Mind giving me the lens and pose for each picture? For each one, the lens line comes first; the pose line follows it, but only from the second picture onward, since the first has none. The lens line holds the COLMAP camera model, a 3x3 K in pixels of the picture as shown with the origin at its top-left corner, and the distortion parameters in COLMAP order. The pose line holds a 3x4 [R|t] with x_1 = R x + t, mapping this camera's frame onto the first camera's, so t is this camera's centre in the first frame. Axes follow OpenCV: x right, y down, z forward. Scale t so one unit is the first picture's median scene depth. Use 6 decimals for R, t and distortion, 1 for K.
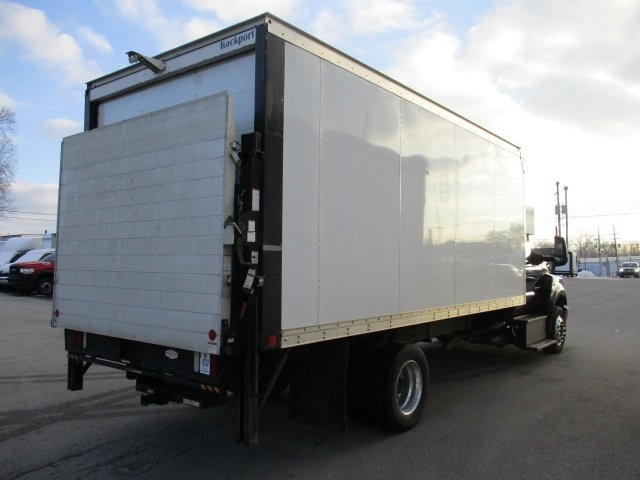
lens RADIAL K [[537.2, 0, 320.4], [0, 537.2, 251.6], [0, 0, 1]] dist [-0.052450, 0.000384]
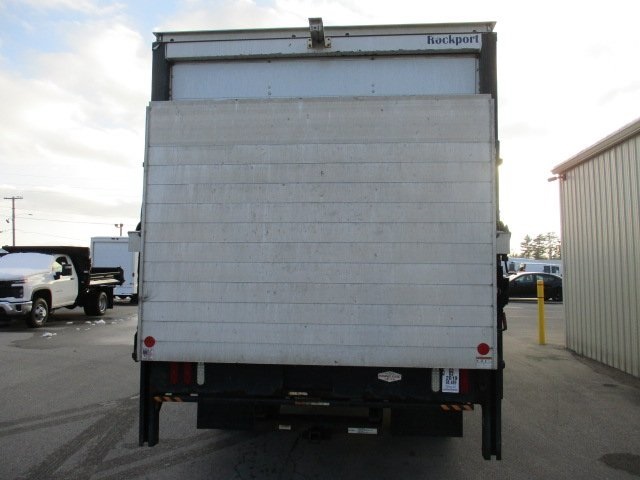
lens RADIAL K [[529.6, 0, 320.0], [0, 529.6, 240.0], [0, 0, 1]] dist [-0.039194, 0.004557]
pose [[0.842666, 0.022356, 0.537972, -0.840786], [-0.010928, 0.999642, -0.024422, -0.009375], [-0.538325, 0.014701, 0.842609, 0.325863]]
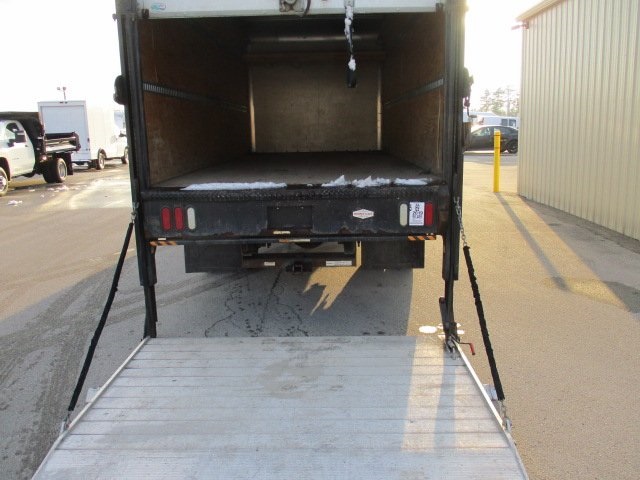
lens RADIAL K [[529.6, 0, 320.0], [0, 529.6, 240.0], [0, 0, 1]] dist [-0.039194, 0.004557]
pose [[0.797970, -0.154581, 0.582537, -0.911317], [0.015541, 0.971505, 0.236509, 0.006982], [-0.602497, -0.179673, 0.777634, 0.279346]]
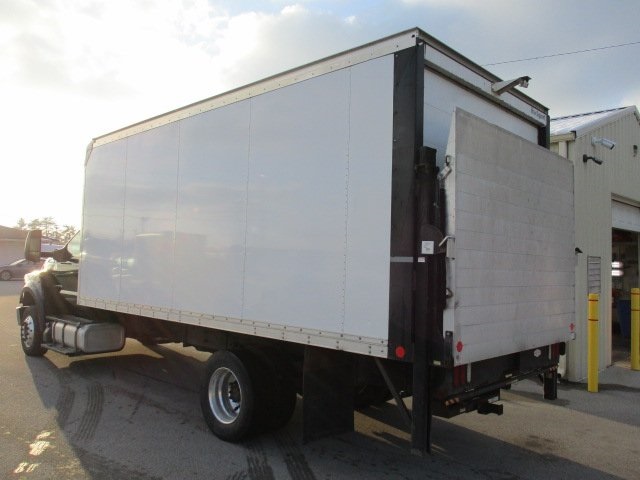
lens RADIAL K [[537.2, 0, 320.4], [0, 537.2, 251.6], [0, 0, 1]] dist [-0.052450, 0.000384]
pose [[0.103975, 0.020472, 0.994369, -1.516755], [-0.062812, 0.997928, -0.013978, 0.011019], [-0.992595, -0.061005, 0.105045, 1.367480]]
